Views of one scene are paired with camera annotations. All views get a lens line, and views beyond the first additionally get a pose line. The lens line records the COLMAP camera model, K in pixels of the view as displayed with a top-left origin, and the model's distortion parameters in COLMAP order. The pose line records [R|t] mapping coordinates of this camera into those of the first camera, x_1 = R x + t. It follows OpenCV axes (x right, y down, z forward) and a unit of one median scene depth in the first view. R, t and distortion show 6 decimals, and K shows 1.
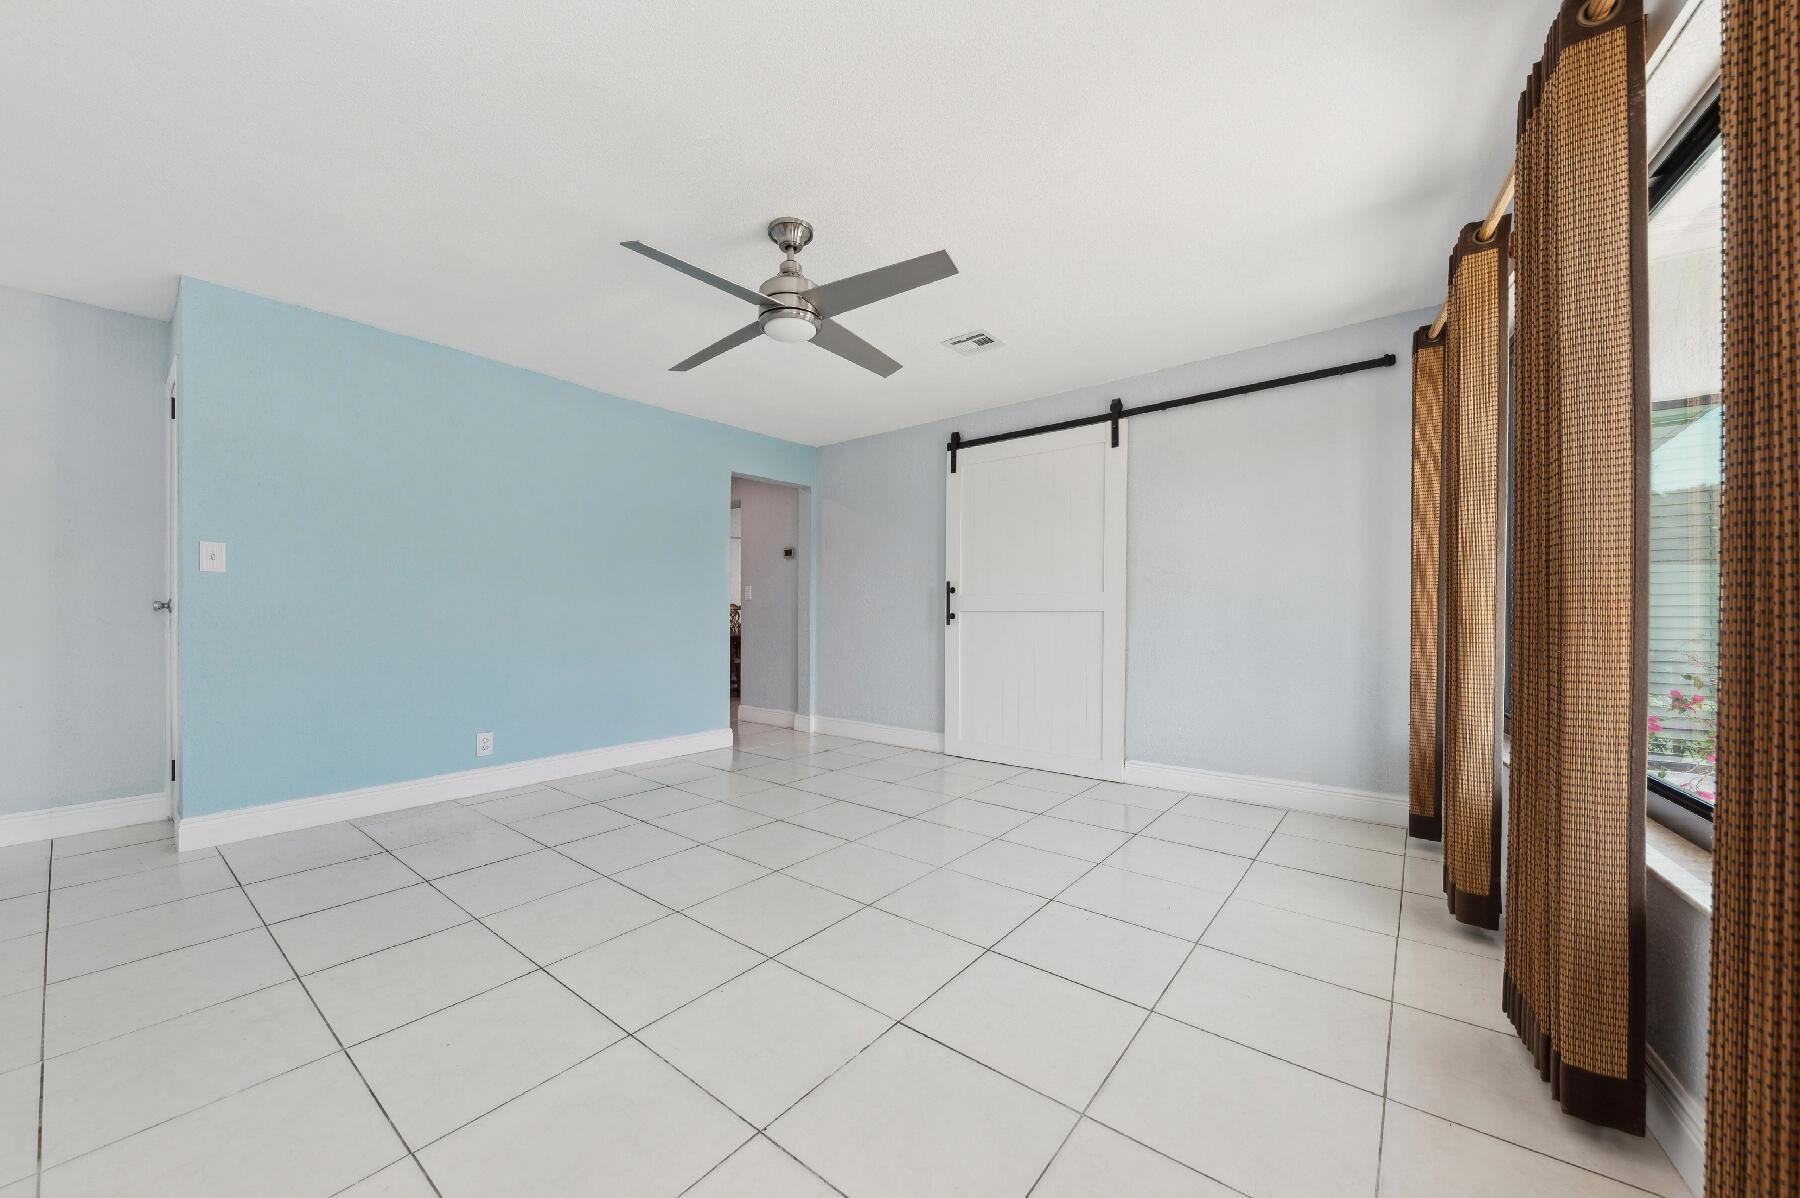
lens RADIAL K [[650.8, 0, 899.3], [0, 650.8, 613.0], [0, 0, 1]] dist [-0.000152, -0.000043]
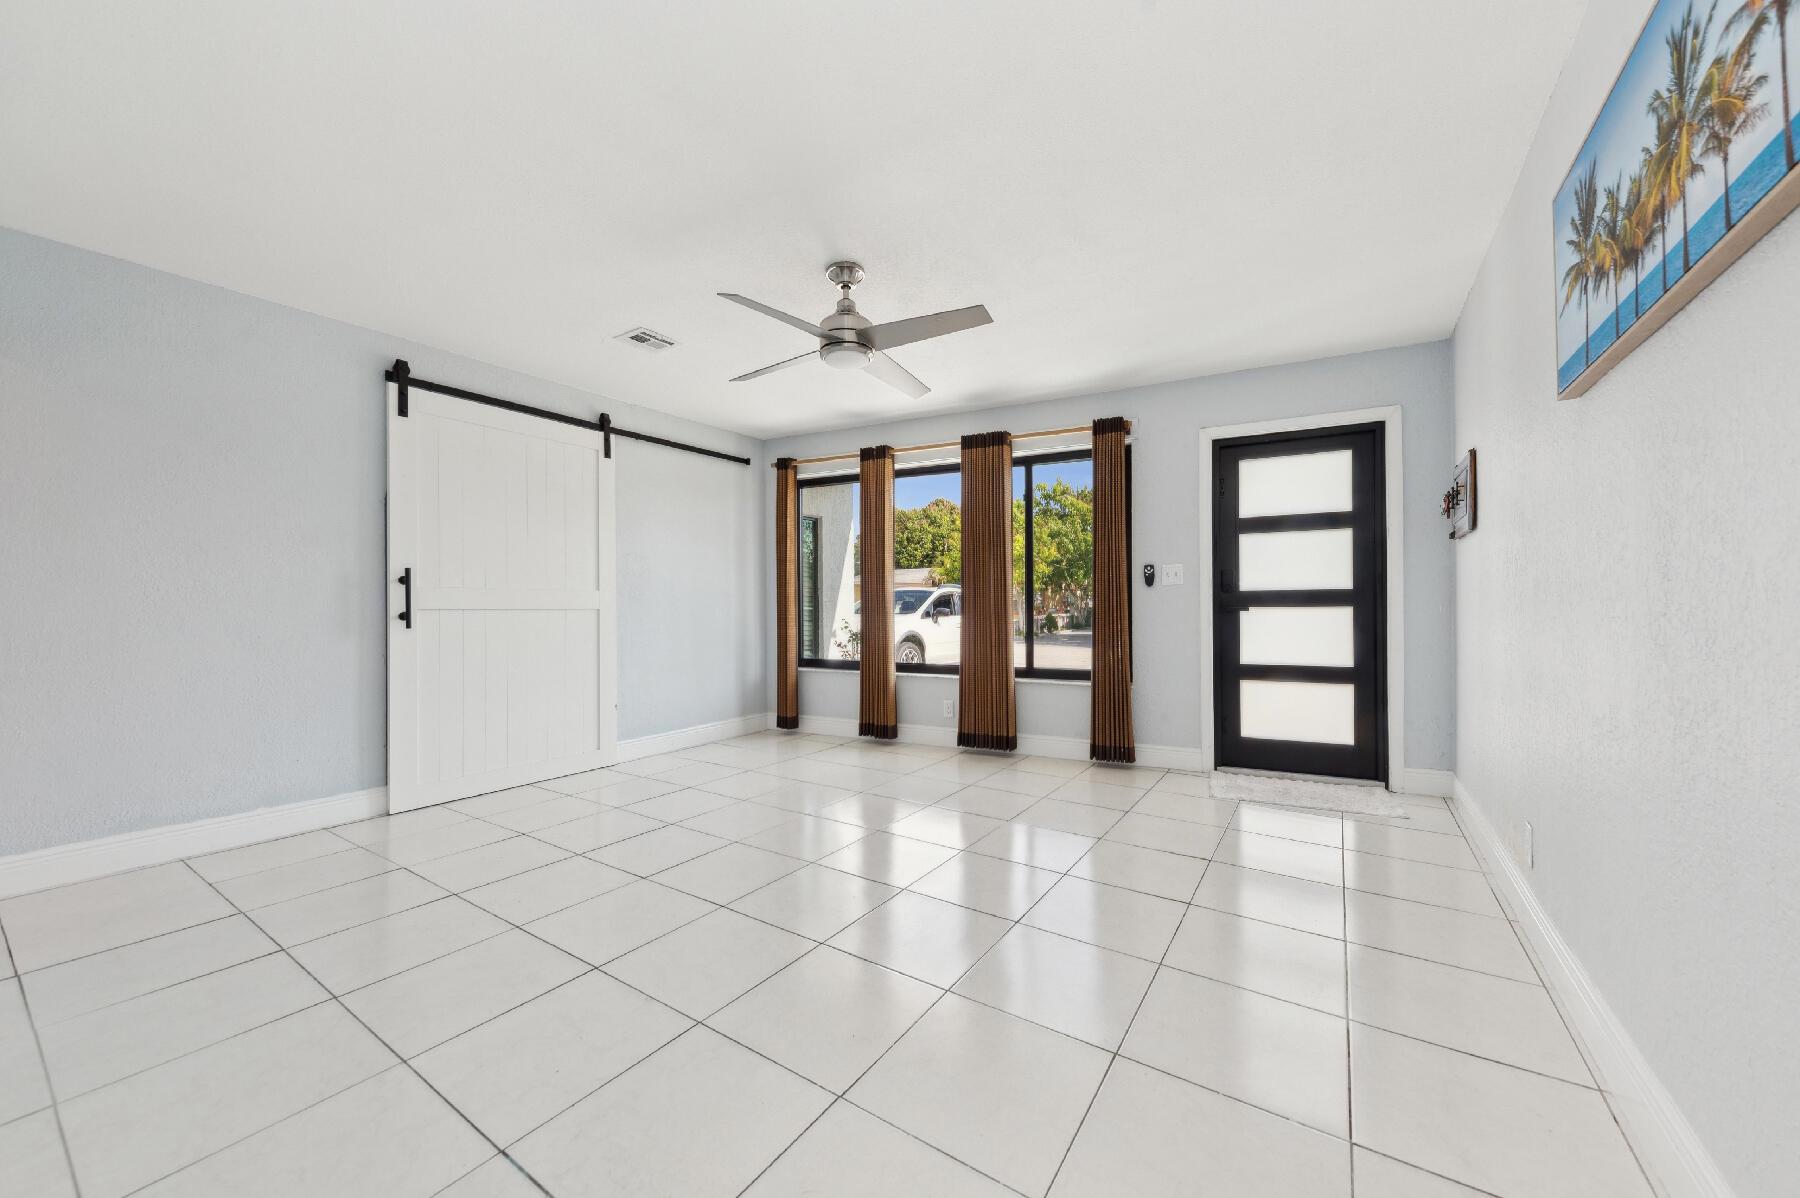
lens RADIAL K [[645.5, 0, 901.9], [0, 645.5, 602.8], [0, 0, 1]] dist [-0.032666, -0.000126]
pose [[-0.096675, 0.012151, 0.995242, -0.773436], [0.009908, 0.999888, -0.011245, 0.004301], [-0.995267, 0.008773, -0.096784, 0.612612]]
